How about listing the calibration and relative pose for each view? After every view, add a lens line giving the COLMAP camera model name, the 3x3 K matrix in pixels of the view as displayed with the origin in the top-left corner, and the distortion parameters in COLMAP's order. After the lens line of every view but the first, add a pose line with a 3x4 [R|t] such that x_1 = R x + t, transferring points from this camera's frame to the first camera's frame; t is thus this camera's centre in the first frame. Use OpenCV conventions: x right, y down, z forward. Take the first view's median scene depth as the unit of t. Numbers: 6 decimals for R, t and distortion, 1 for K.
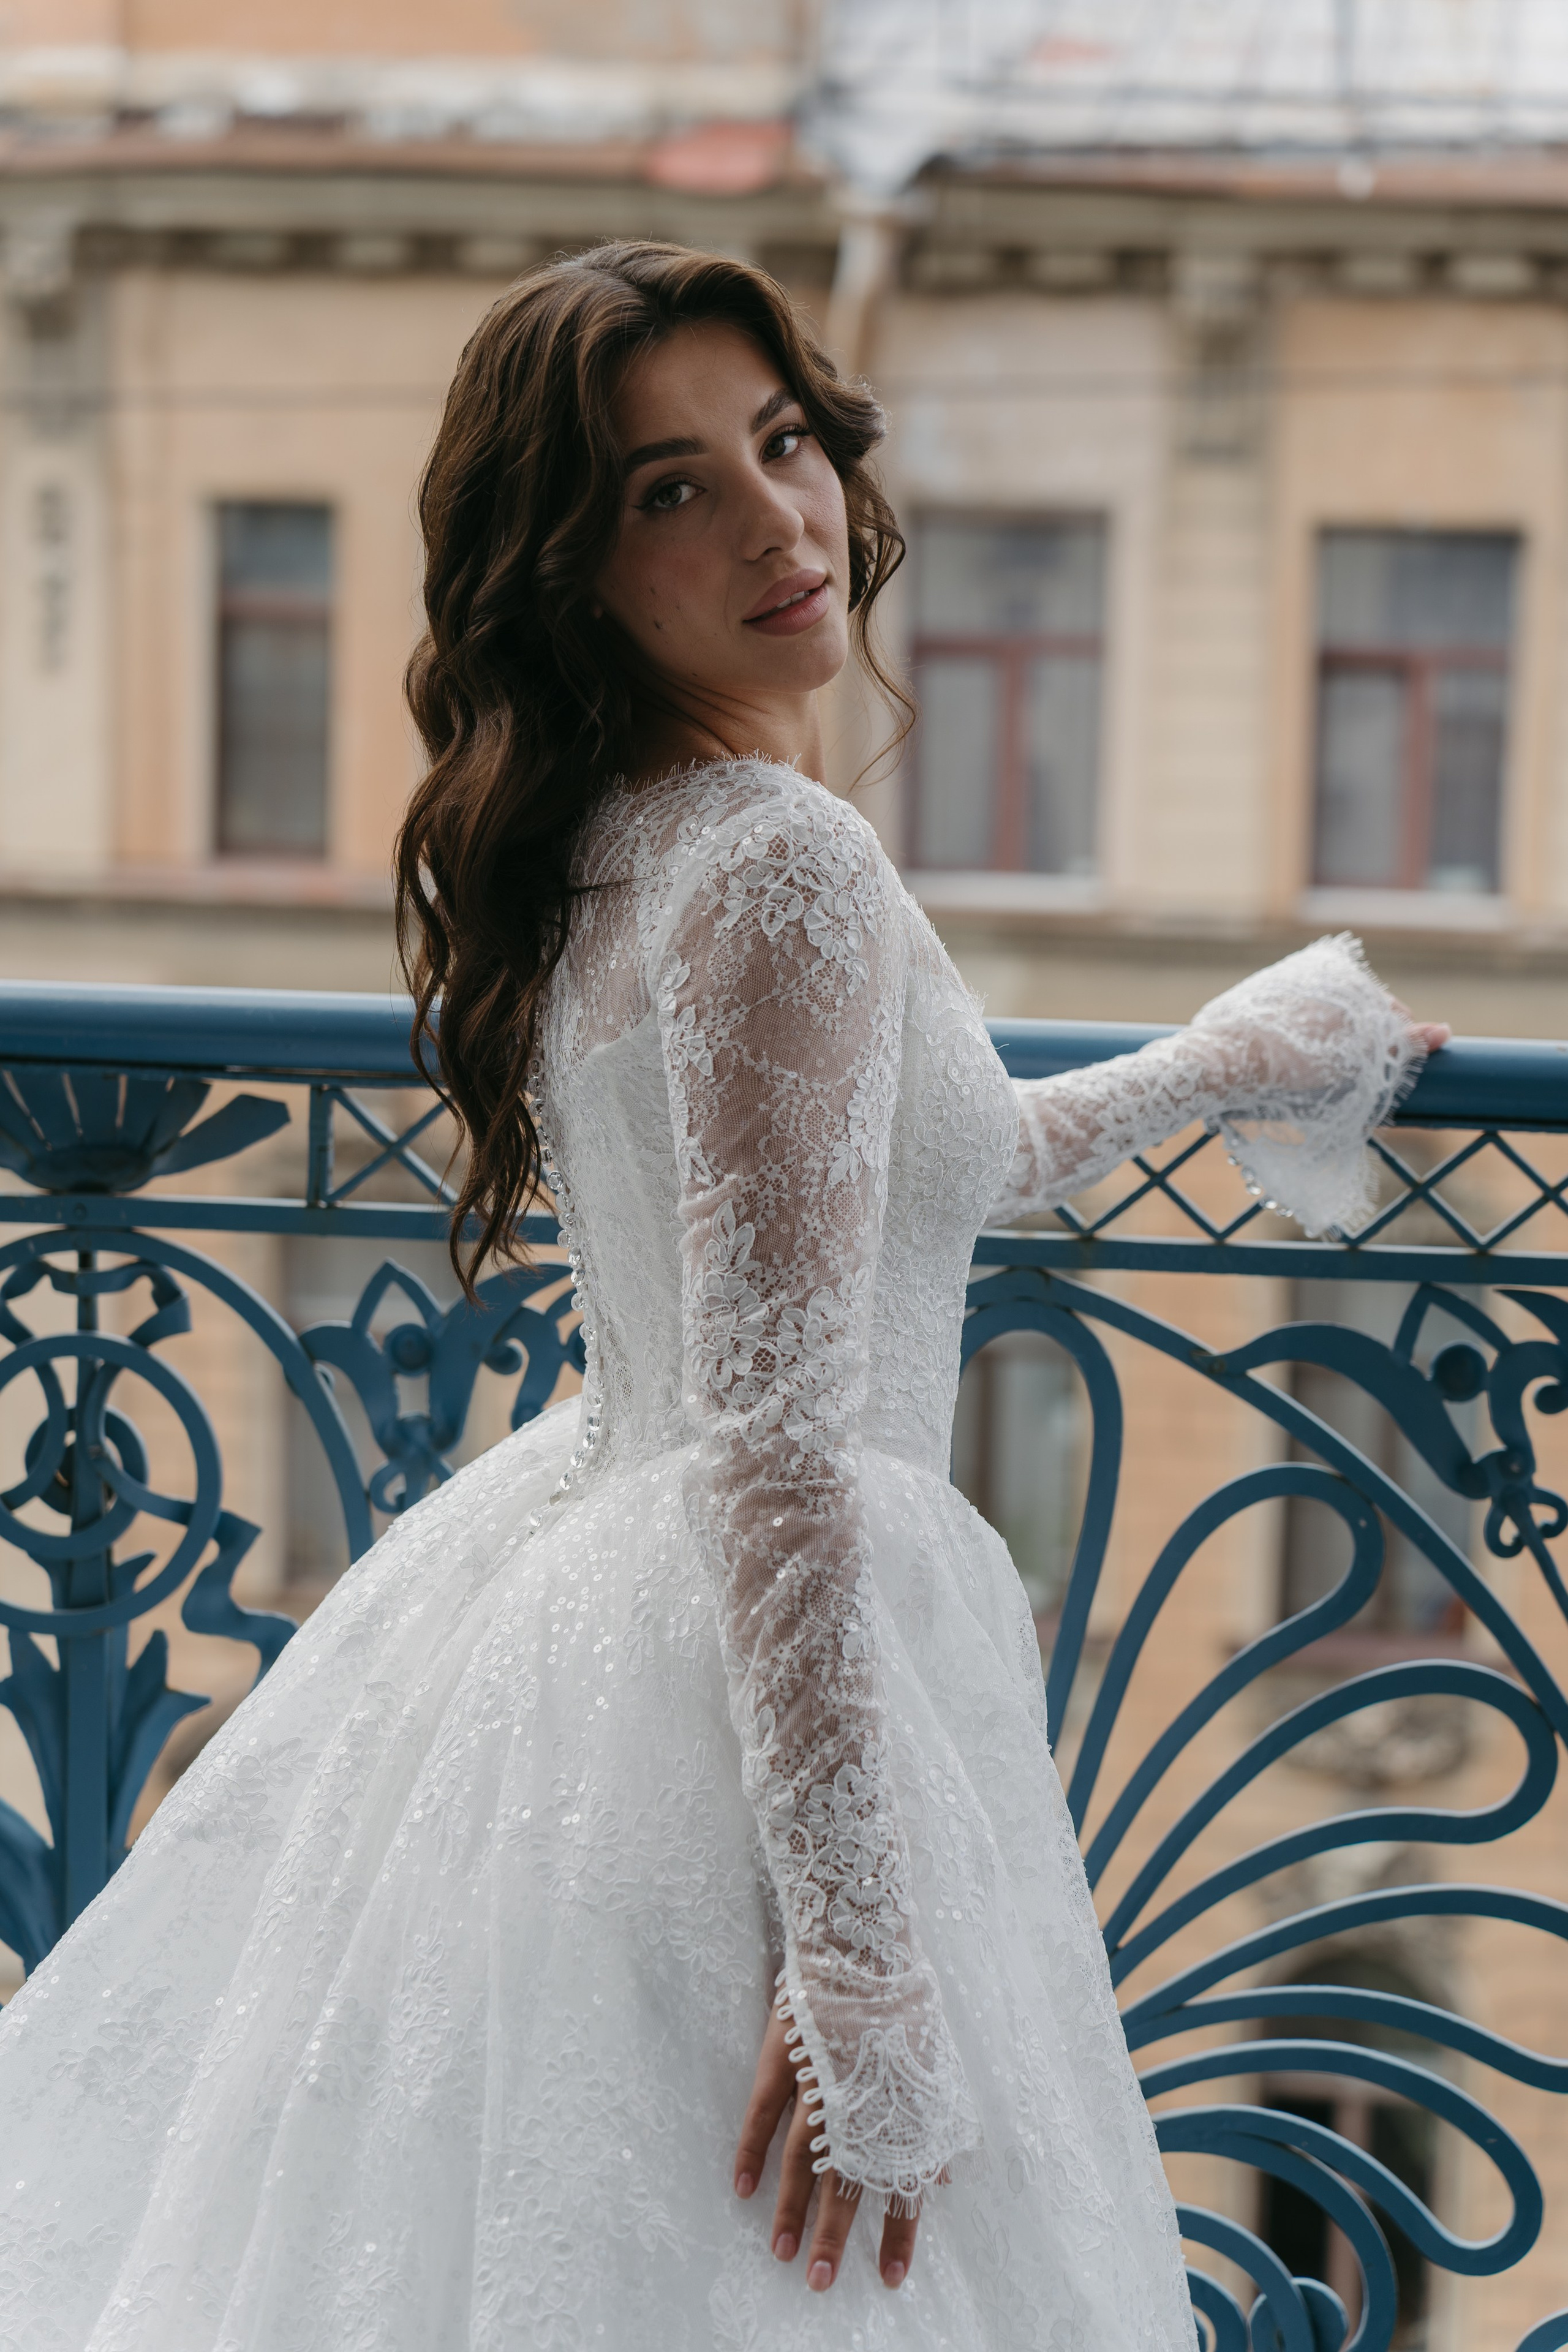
lens RADIAL K [[4966.0, 0, 787.5], [0, 4966.0, 1164.0], [0, 0, 1]] dist [-0.228254, 0.000000]
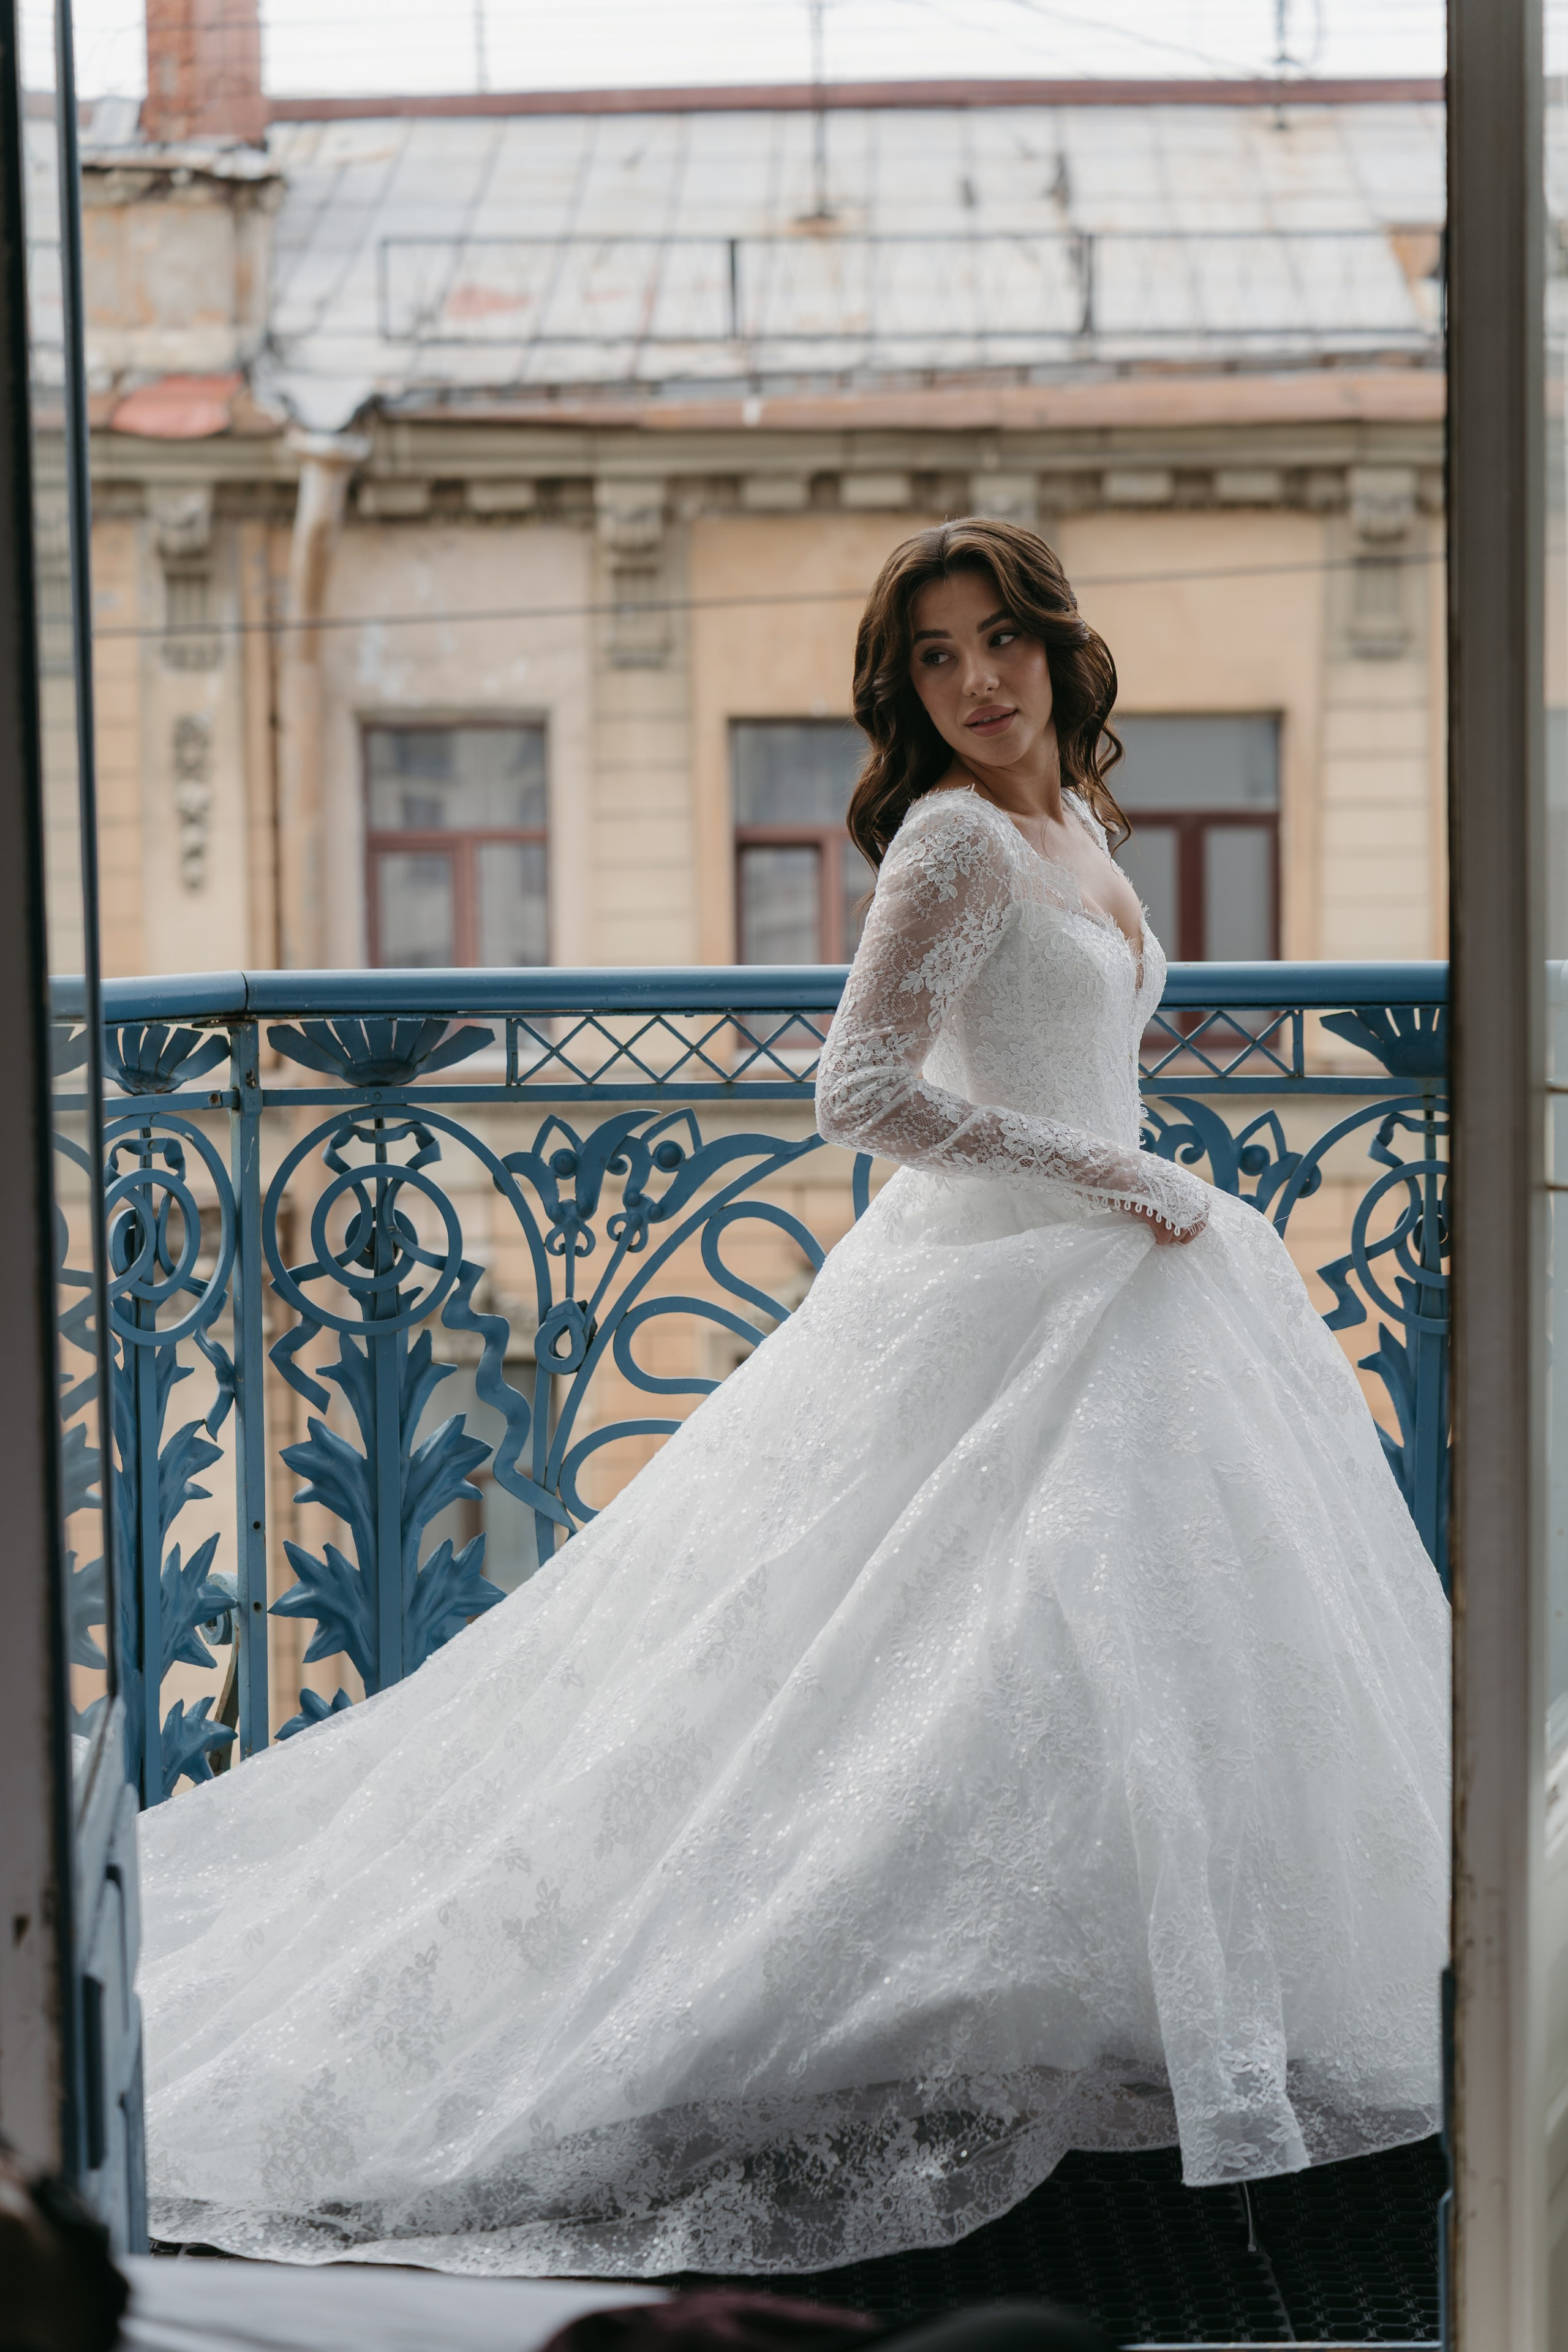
lens RADIAL K [[4966.0, 0, 790.1], [0, 4966.0, 1184.2], [0, 0, 1]] dist [-0.228254, 0.000000]
pose [[0.990081, -0.045017, 0.133092, -0.233500], [0.050069, 0.998137, -0.034858, 0.110941], [-0.131275, 0.041176, 0.990490, -0.790777]]
